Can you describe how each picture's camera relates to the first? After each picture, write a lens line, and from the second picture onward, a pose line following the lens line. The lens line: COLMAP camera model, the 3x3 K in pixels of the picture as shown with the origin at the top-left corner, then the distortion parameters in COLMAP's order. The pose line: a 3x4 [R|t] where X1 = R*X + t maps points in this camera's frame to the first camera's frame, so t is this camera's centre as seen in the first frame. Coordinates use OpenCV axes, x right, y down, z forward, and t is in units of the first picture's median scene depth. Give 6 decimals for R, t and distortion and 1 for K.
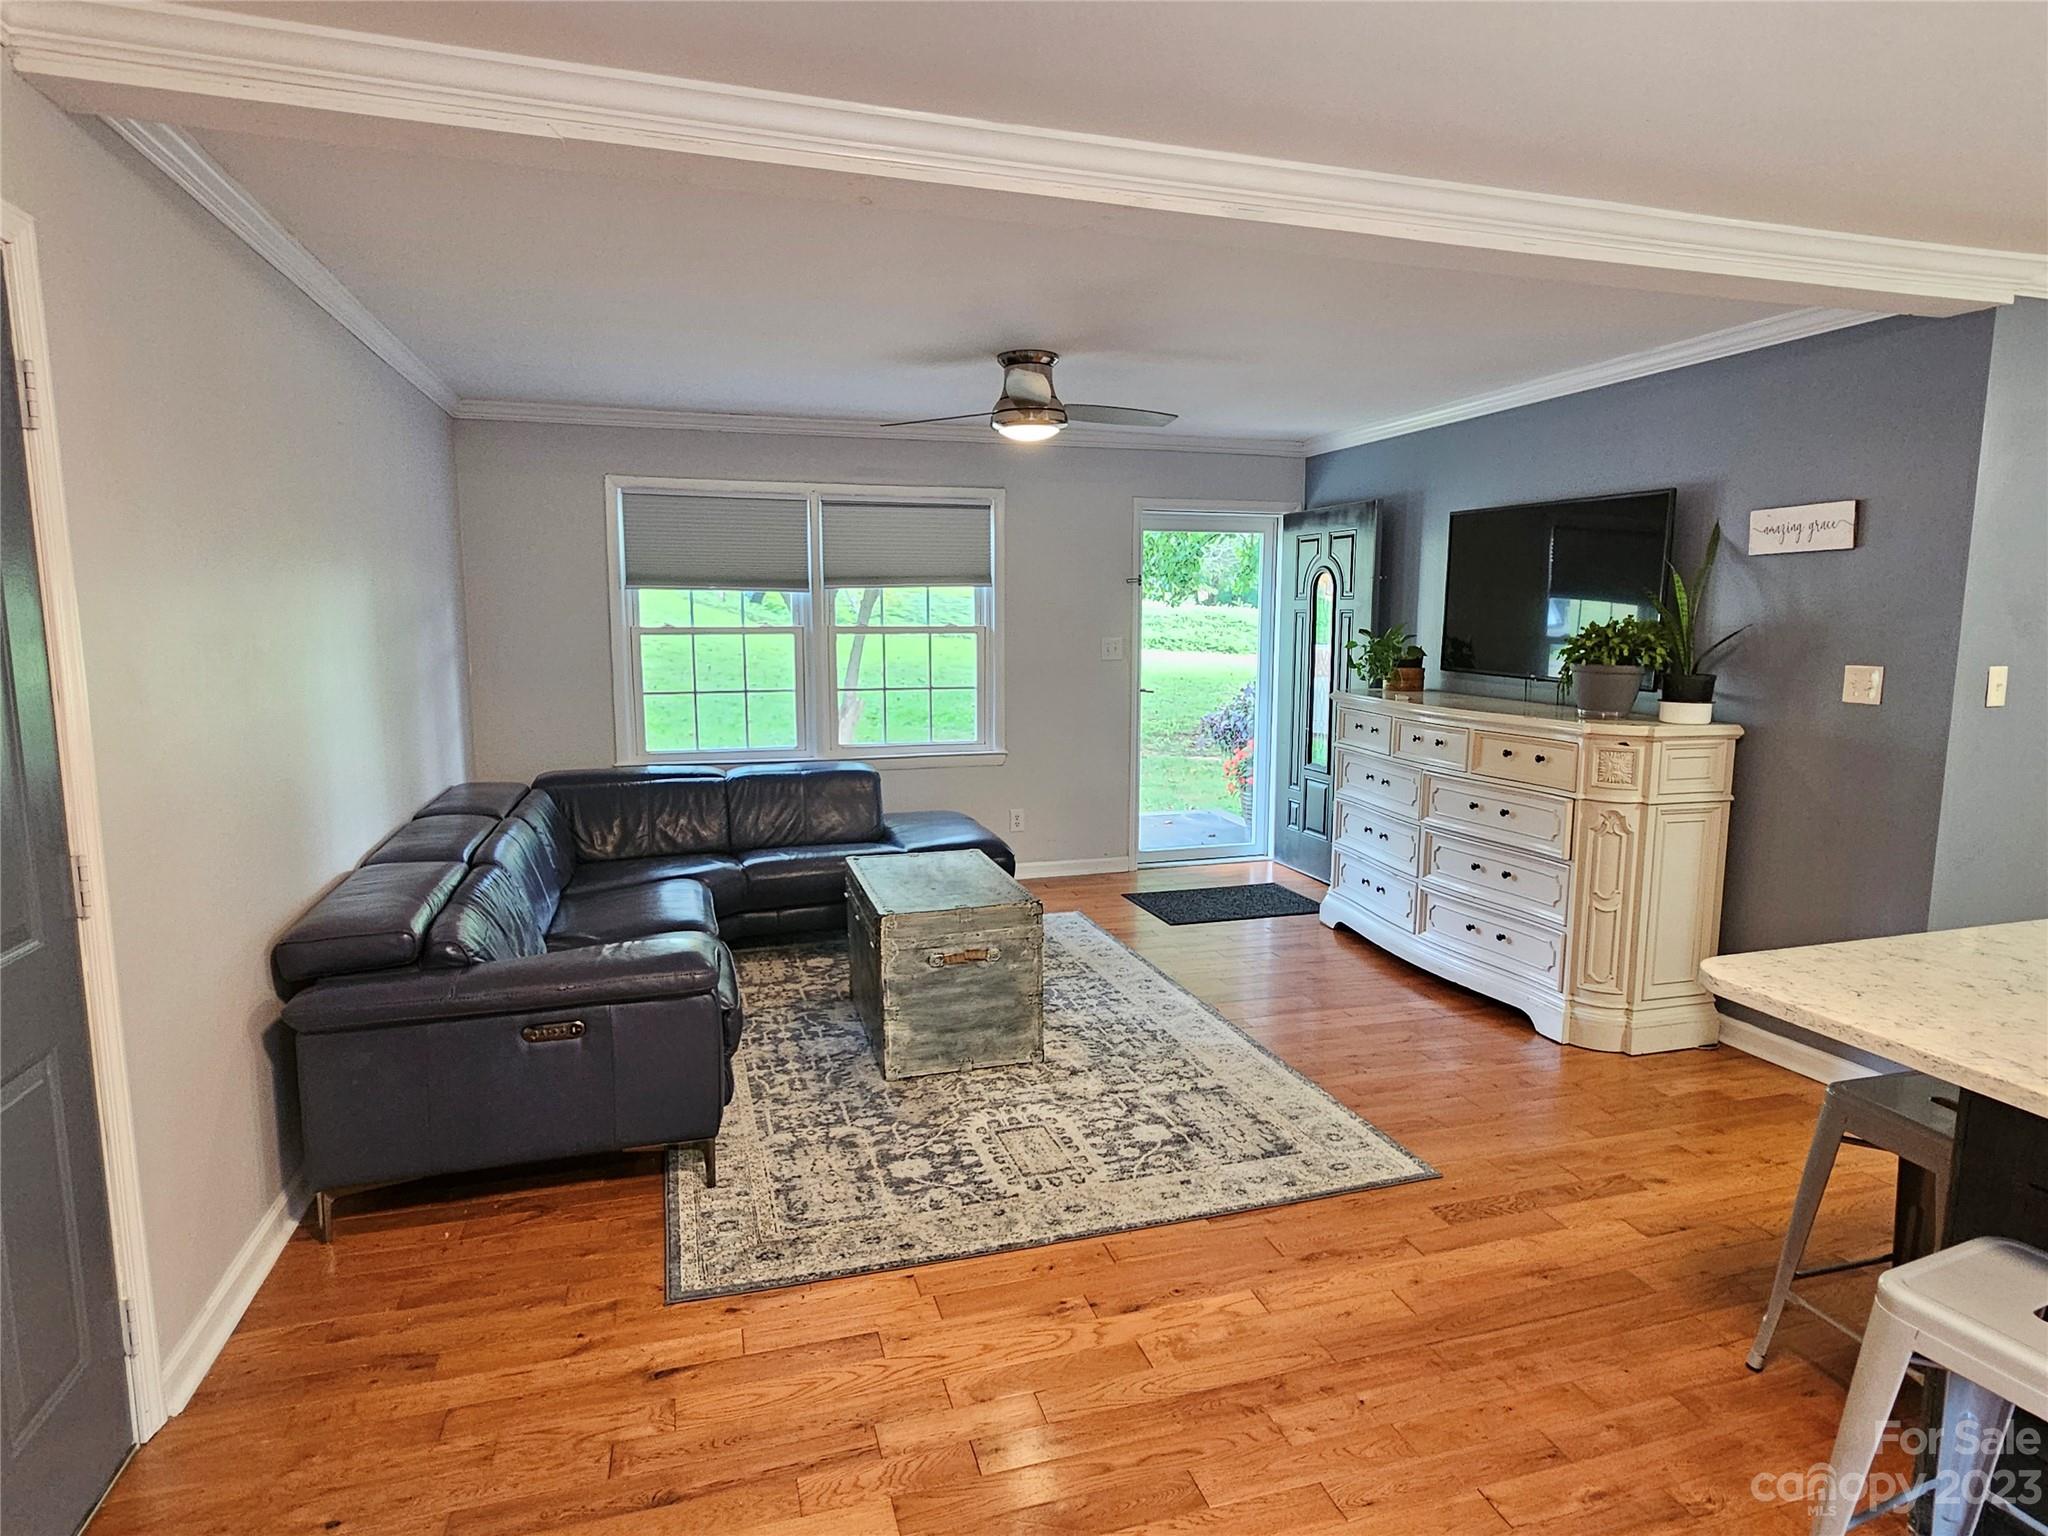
lens RADIAL K [[1137.0, 0, 1024.0], [0, 1137.0, 768.0], [0, 0, 1]] dist [-0.001080, -0.001380]
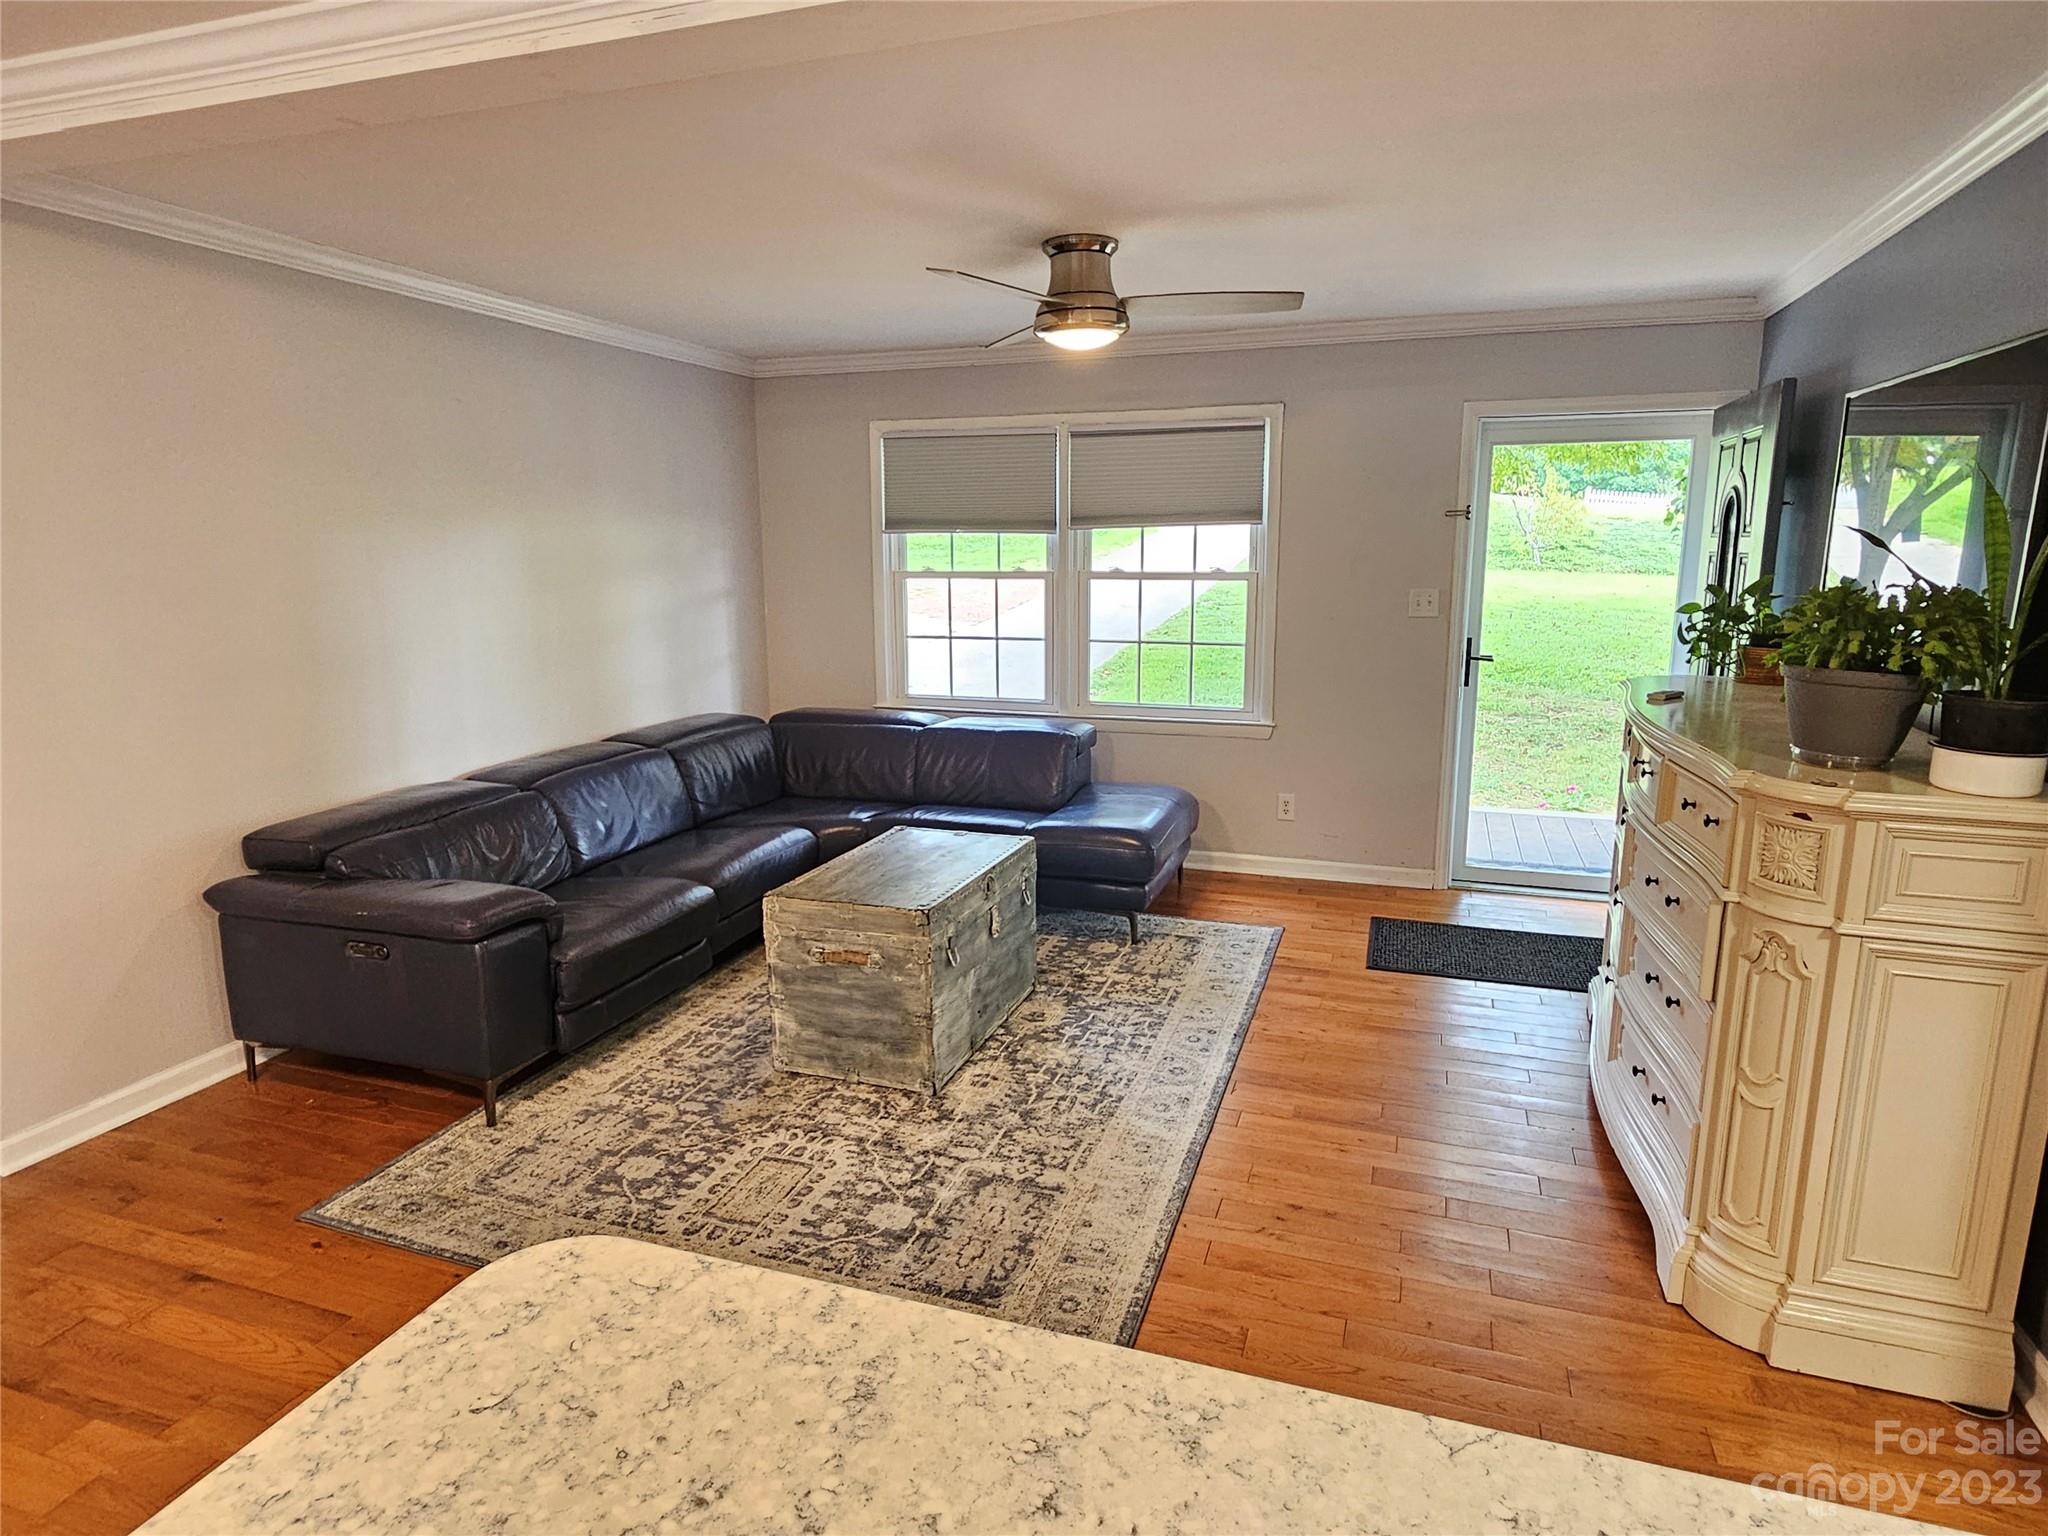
lens RADIAL K [[1153.8, 0, 1024.0], [0, 1153.8, 768.0], [0, 0, 1]] dist [0.001506, -0.000309]
pose [[0.810851, 0.106459, -0.575489, 0.527939], [-0.073063, 0.994037, 0.080943, -0.059918], [0.580674, -0.023586, 0.813794, 0.327375]]
